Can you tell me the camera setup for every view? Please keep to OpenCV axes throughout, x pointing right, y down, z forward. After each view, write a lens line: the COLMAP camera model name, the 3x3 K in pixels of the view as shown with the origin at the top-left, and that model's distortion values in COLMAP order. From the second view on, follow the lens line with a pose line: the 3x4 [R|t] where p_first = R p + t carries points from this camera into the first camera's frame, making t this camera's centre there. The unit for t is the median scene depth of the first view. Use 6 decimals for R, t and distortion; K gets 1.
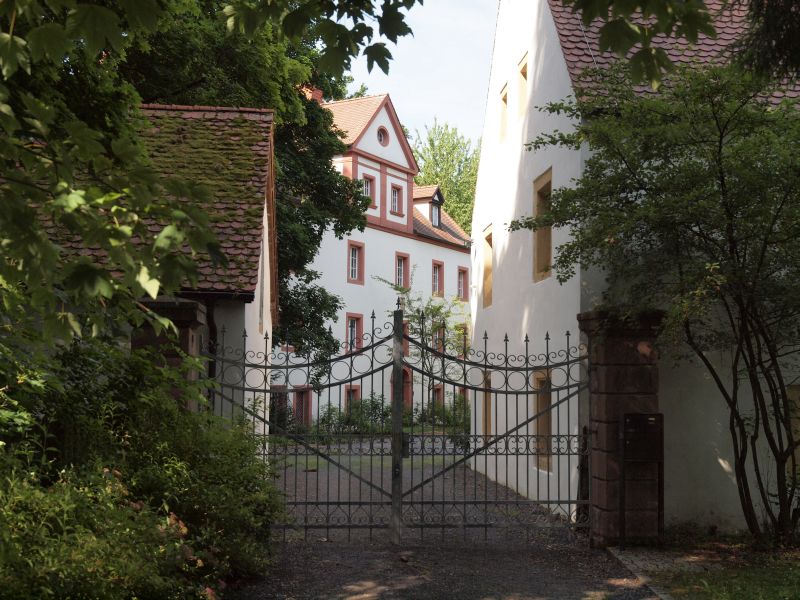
lens RADIAL K [[1072.1, 0, 400.0], [0, 1072.1, 299.3], [0, 0, 1]] dist [0.040891, 0.000000]
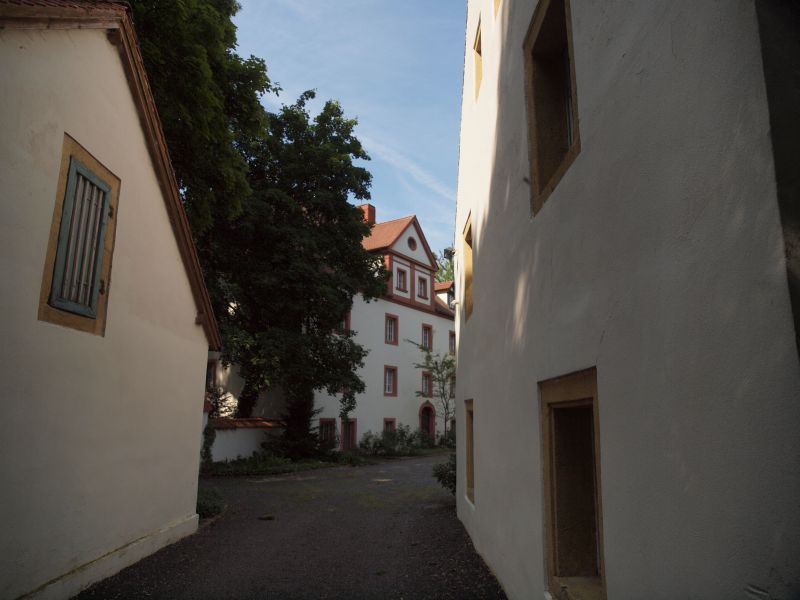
lens RADIAL K [[564.9, 0, 401.1], [0, 564.9, 302.3], [0, 0, 1]] dist [-0.010262, -0.000275]
pose [[0.996848, -0.015062, -0.077897, 0.027981], [0.005687, 0.992854, -0.119198, 0.018195], [0.079136, 0.118380, 0.989810, 0.252649]]
